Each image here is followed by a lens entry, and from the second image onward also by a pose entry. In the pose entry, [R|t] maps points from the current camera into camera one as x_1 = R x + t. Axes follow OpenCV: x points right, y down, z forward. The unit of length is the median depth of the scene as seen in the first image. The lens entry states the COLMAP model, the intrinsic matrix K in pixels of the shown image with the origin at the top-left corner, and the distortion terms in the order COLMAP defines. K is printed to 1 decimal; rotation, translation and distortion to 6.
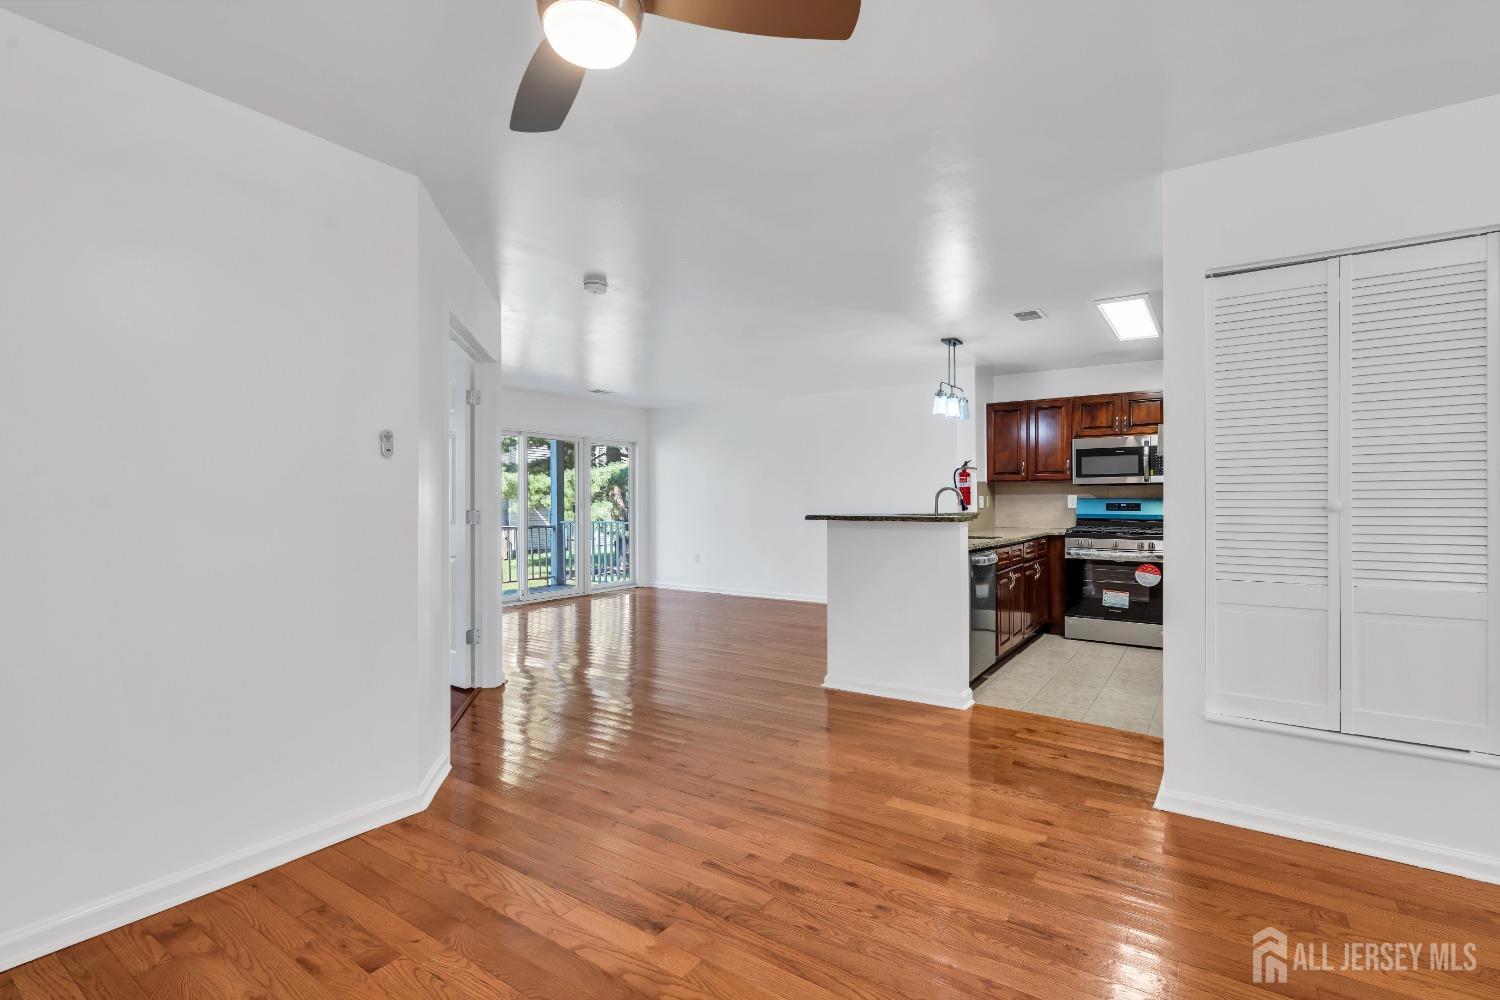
lens RADIAL K [[689.1, 0, 749.8], [0, 689.1, 500.6], [0, 0, 1]] dist [-0.001688, 0.002102]
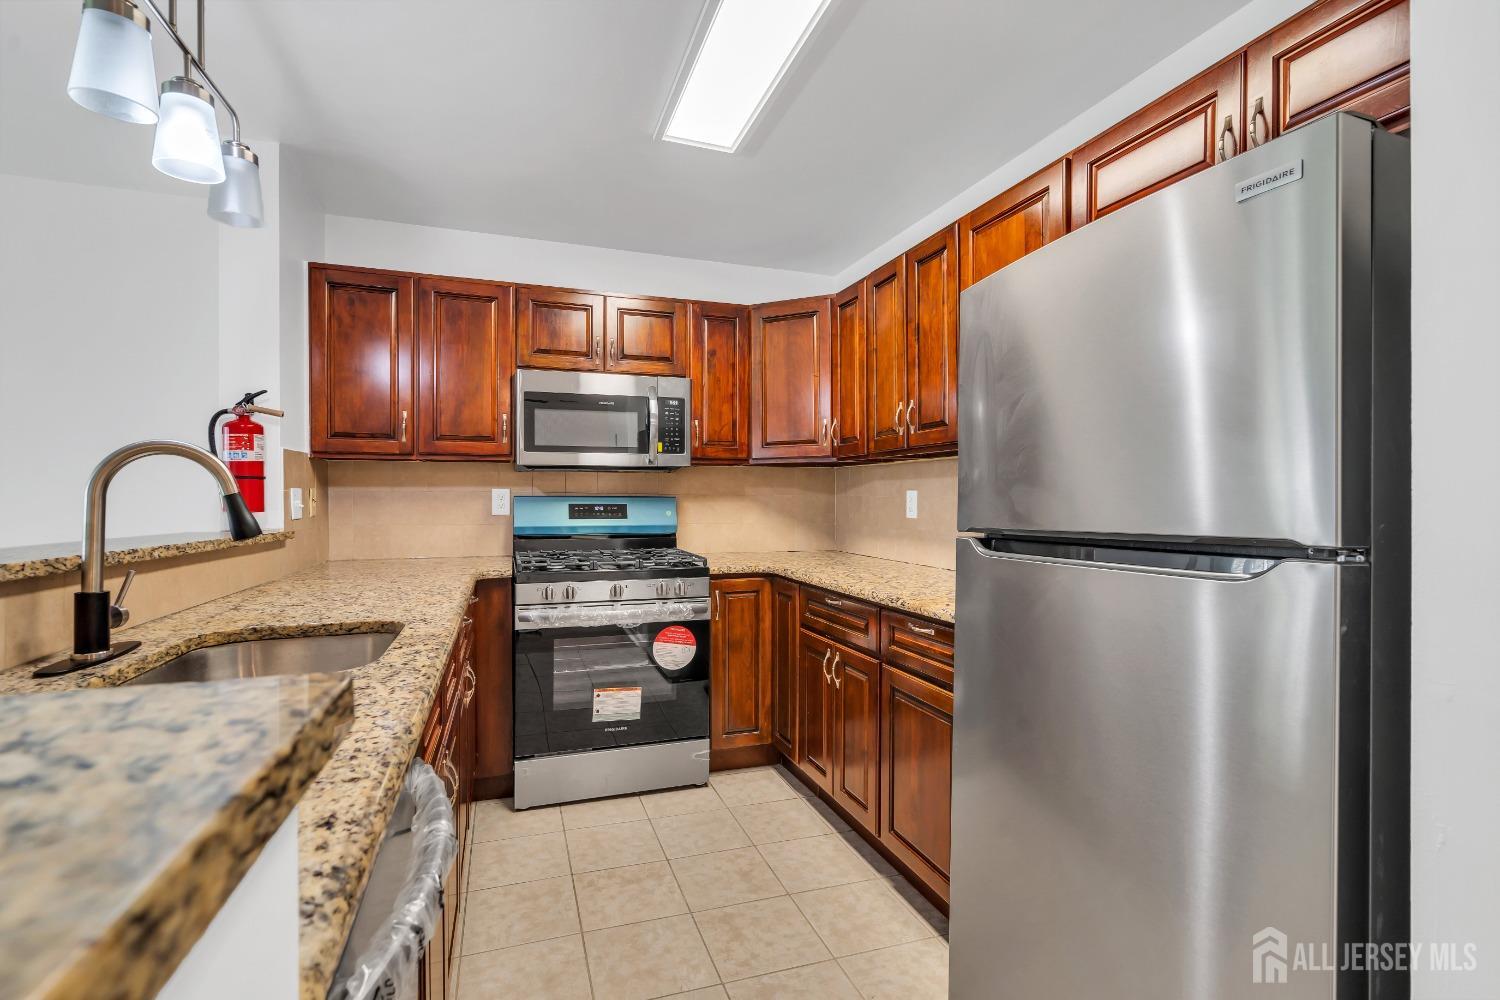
lens RADIAL K [[689.1, 0, 749.7], [0, 689.1, 503.7], [0, 0, 1]] dist [-0.001688, 0.002102]
pose [[0.594452, -0.003124, 0.804125, 0.187302], [-0.001456, 0.999987, 0.004960, 0.000136], [-0.804130, -0.004119, 0.594439, 0.601395]]
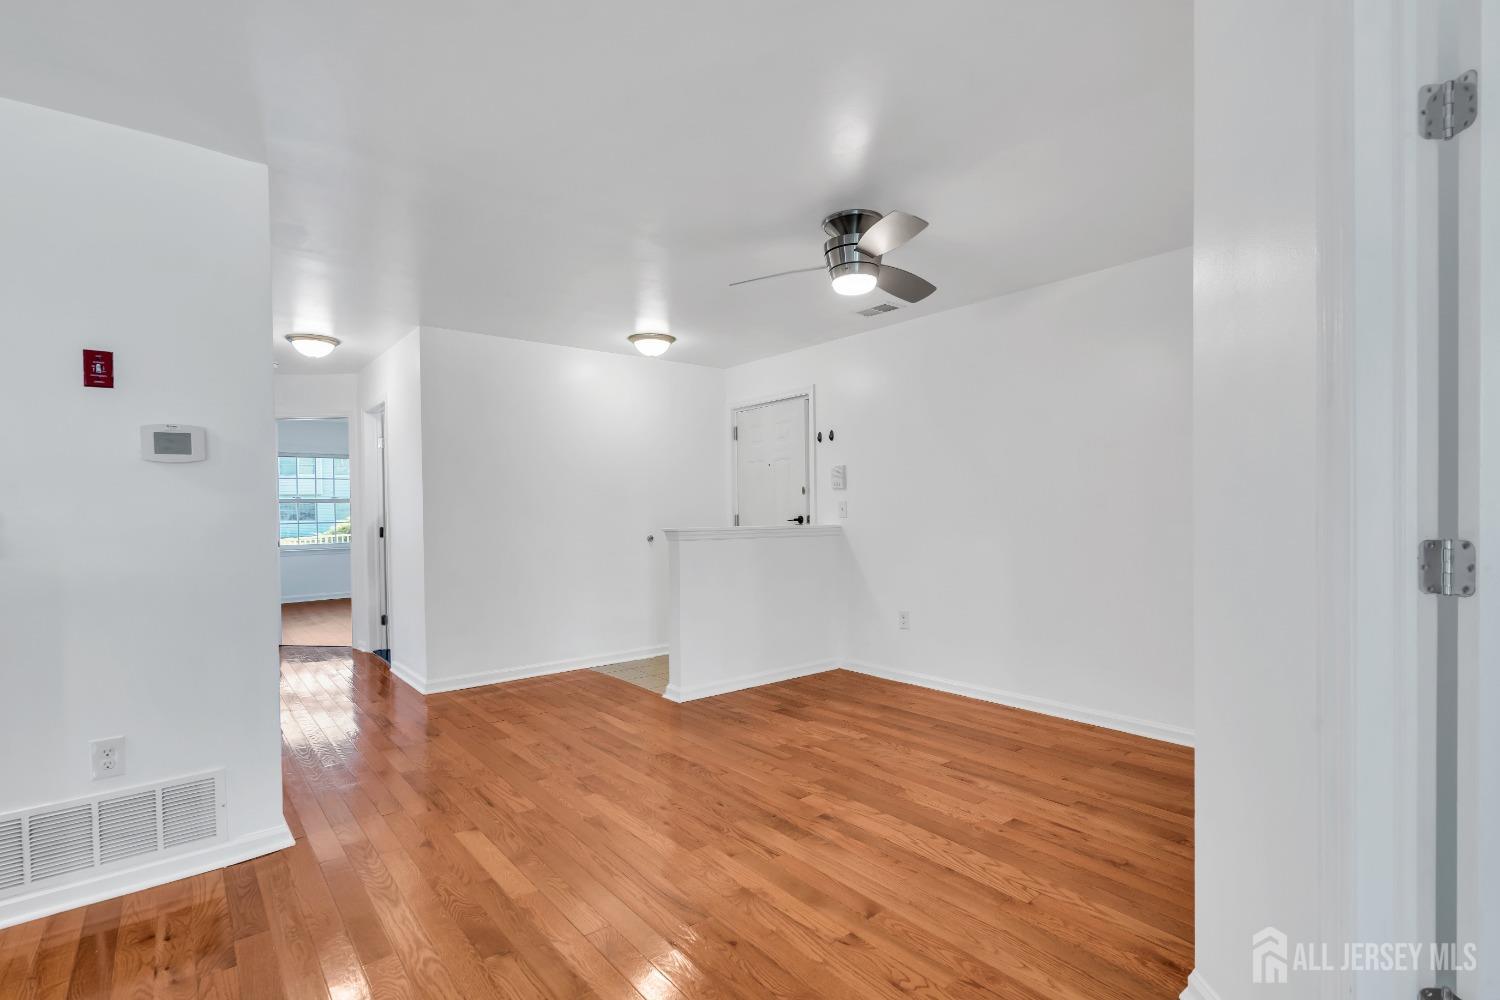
lens RADIAL K [[689.1, 0, 738.3], [0, 689.1, 525.7], [0, 0, 1]] dist [-0.001688, 0.002102]
pose [[-0.959245, 0.004262, 0.282545, -0.114401], [0.010251, 0.999753, 0.019722, -0.001001], [-0.282391, 0.021815, -0.959051, 0.748334]]
